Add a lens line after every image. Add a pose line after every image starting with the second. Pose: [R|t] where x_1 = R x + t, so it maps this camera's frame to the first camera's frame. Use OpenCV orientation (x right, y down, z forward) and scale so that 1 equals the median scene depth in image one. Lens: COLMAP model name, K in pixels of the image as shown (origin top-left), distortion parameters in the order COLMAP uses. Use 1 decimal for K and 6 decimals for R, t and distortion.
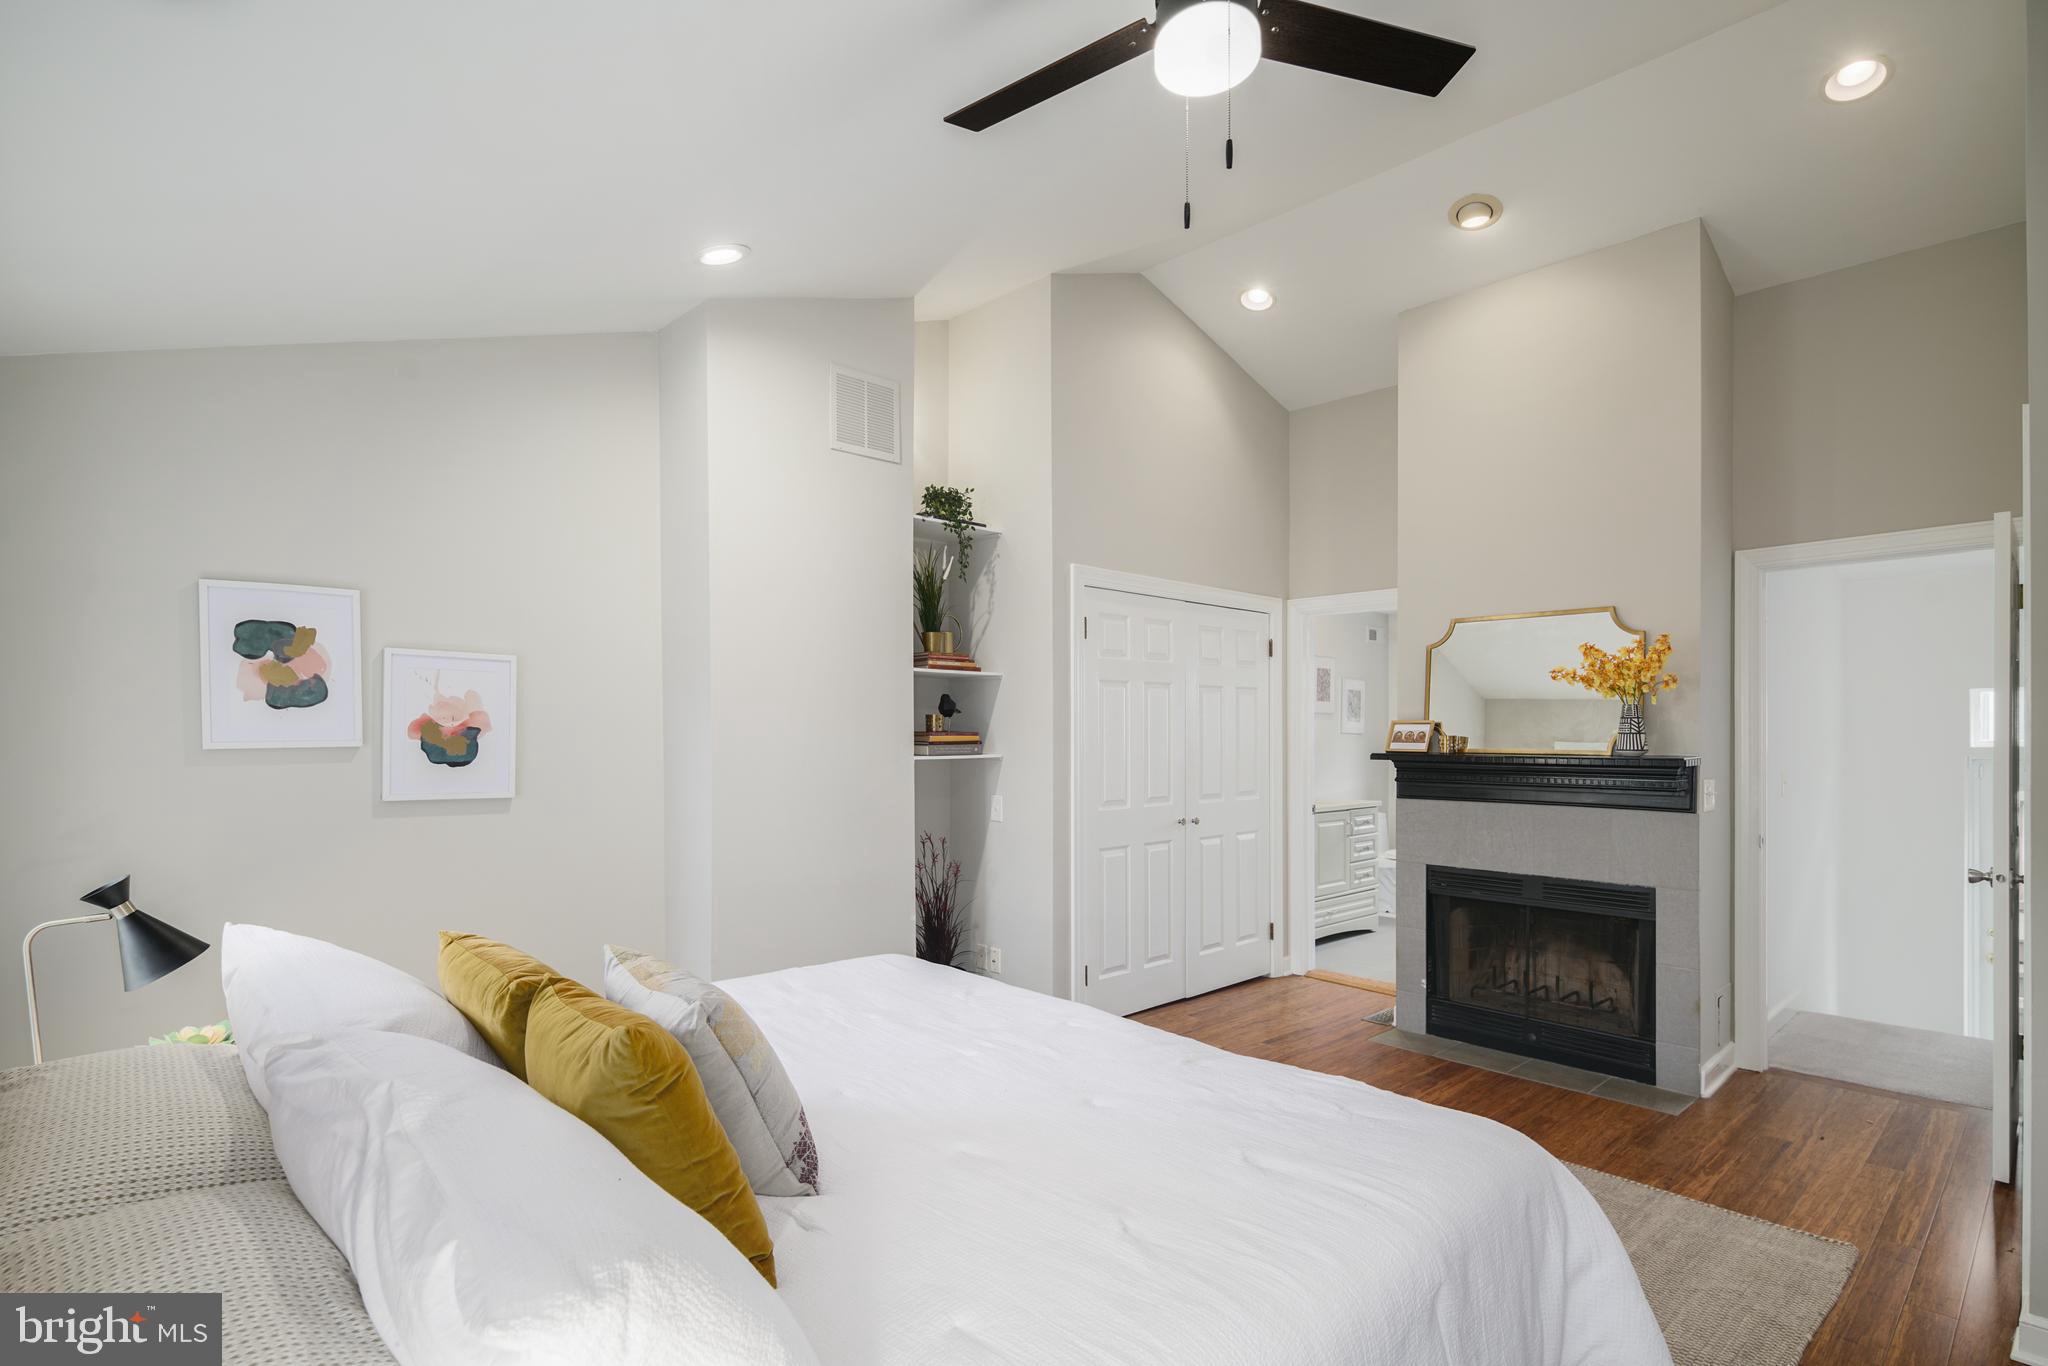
lens RADIAL K [[1003.8, 0, 1008.3], [0, 1003.8, 734.8], [0, 0, 1]] dist [-0.000101, -0.001851]
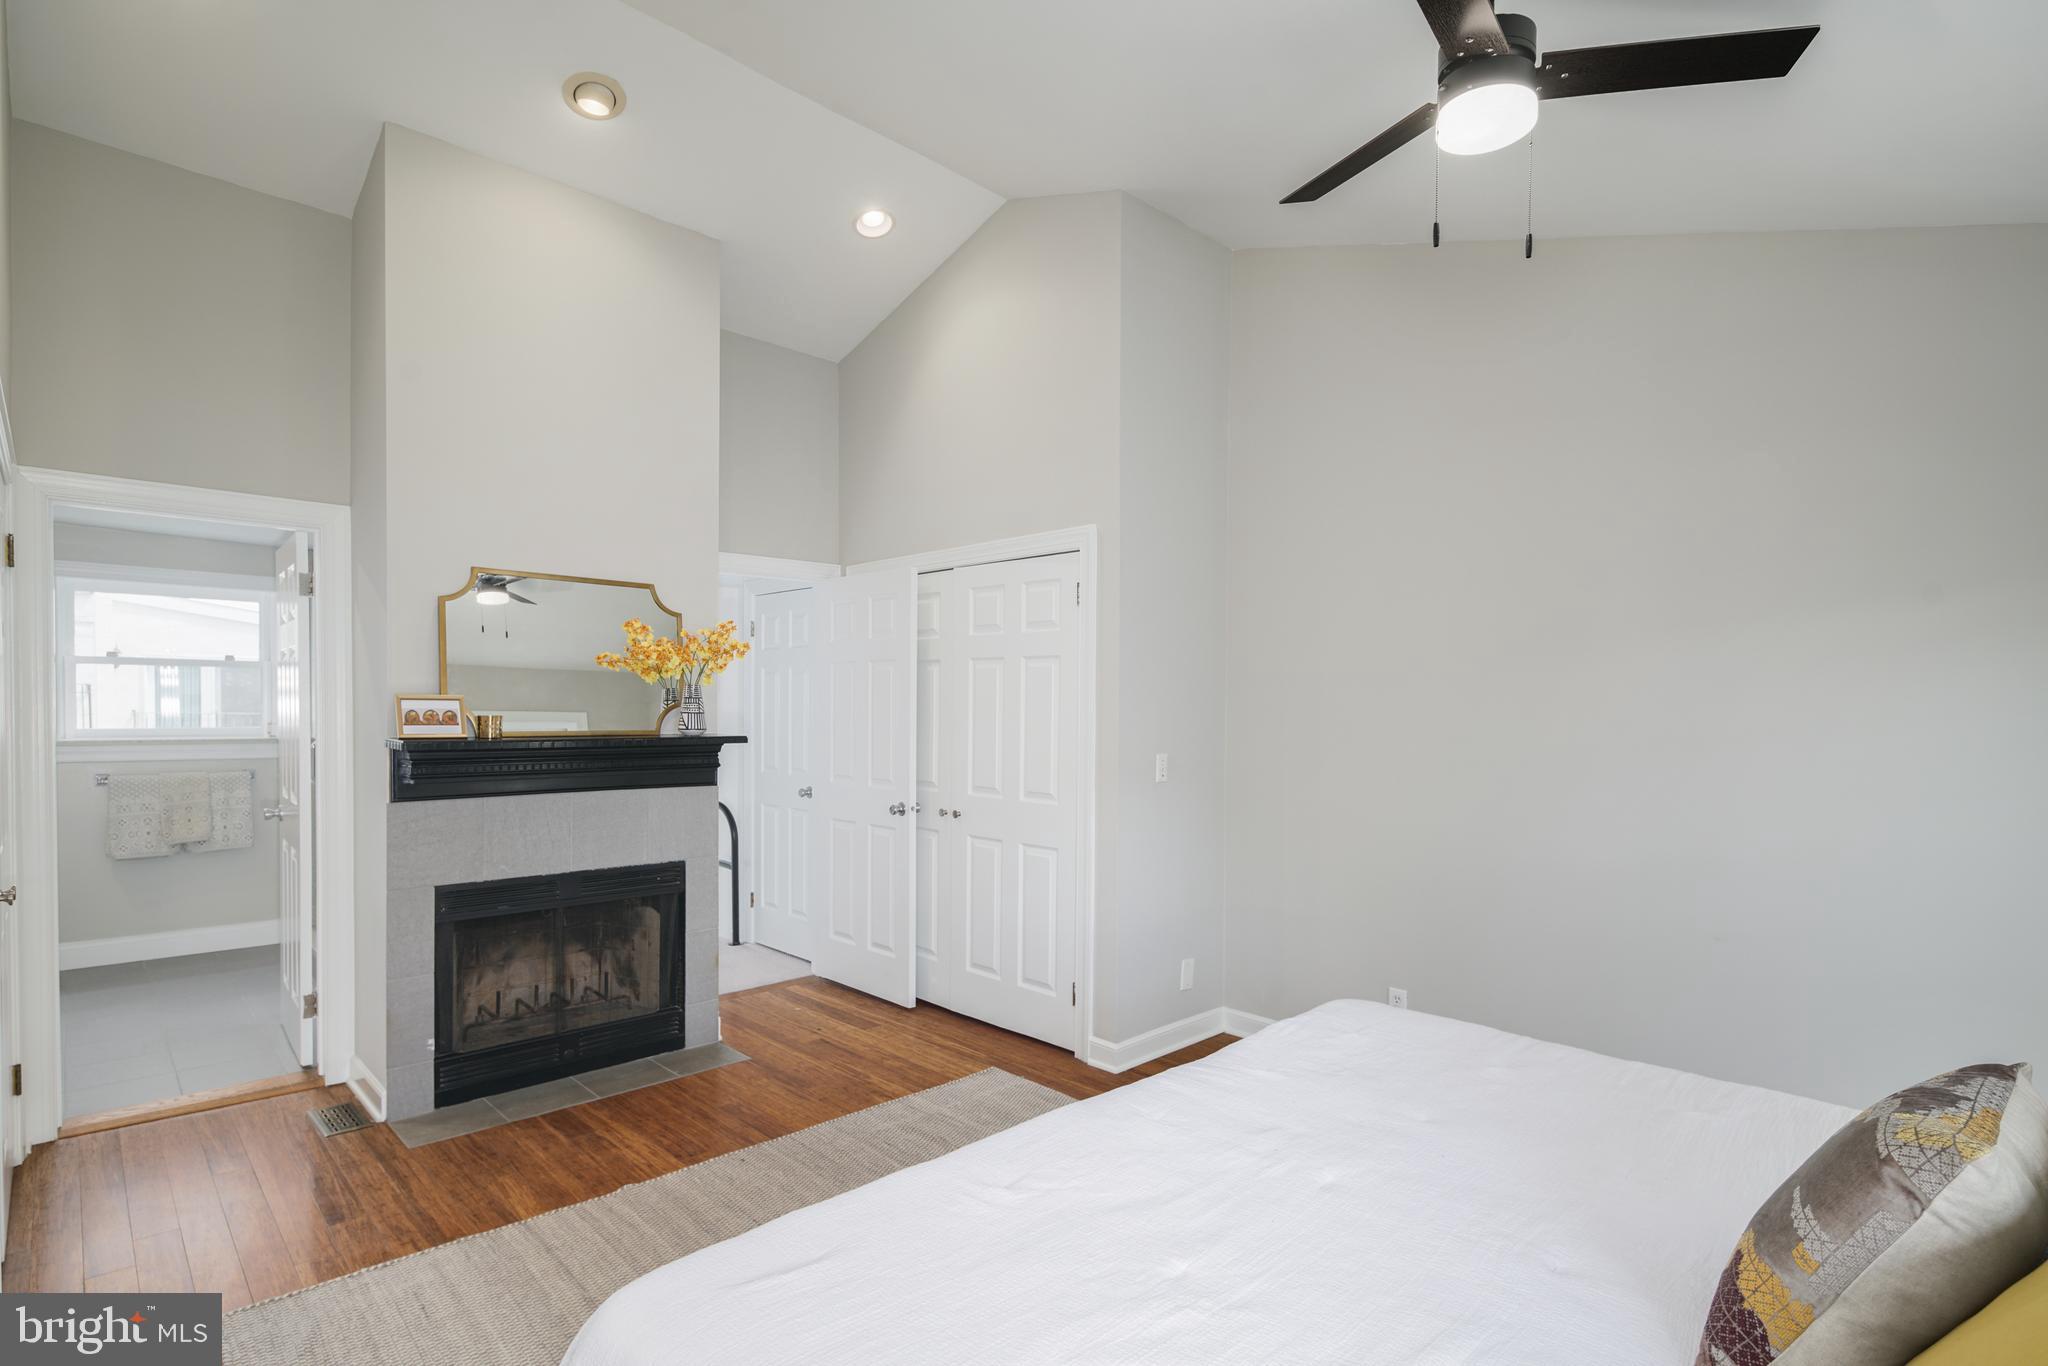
lens RADIAL K [[988.6, 0, 1018.6], [0, 988.6, 716.9], [0, 0, 1]] dist [-0.001009, -0.000331]
pose [[-0.028844, -0.006916, 0.999560, -0.354803], [-0.002519, 0.999973, 0.006847, -0.004662], [-0.999581, -0.002321, -0.028861, 0.609912]]
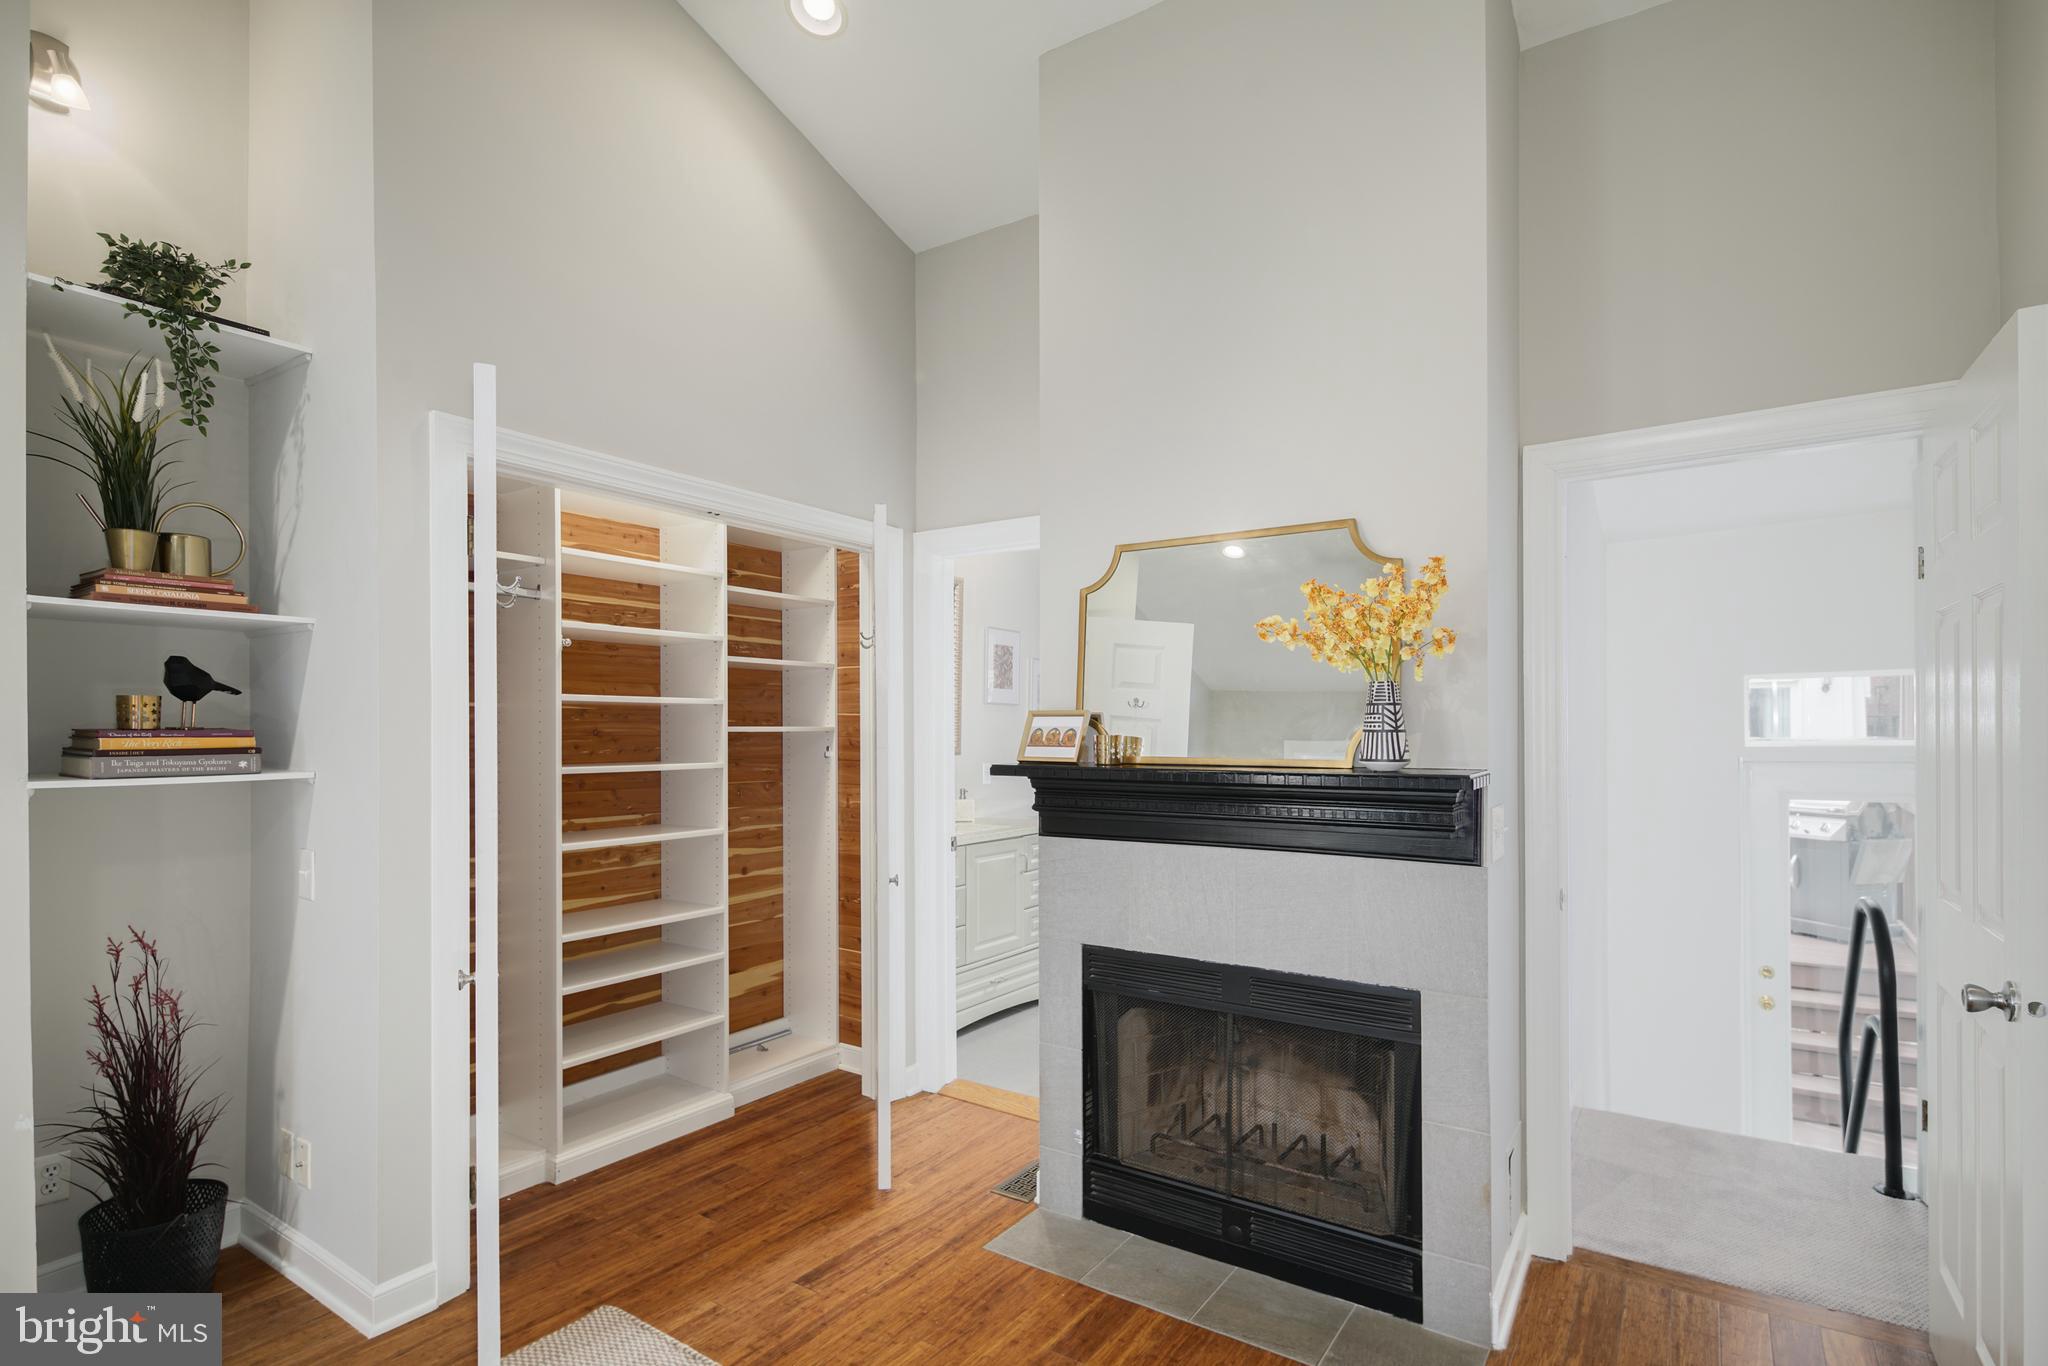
lens RADIAL K [[1016.0, 0, 1018.5], [0, 1016.0, 724.0], [0, 0, 1]] dist [0.001526, 0.000524]
pose [[0.972850, -0.000200, 0.231436, 0.245046], [0.002160, 0.999964, -0.008214, -0.001029], [-0.231426, 0.008491, 0.972815, 0.418366]]
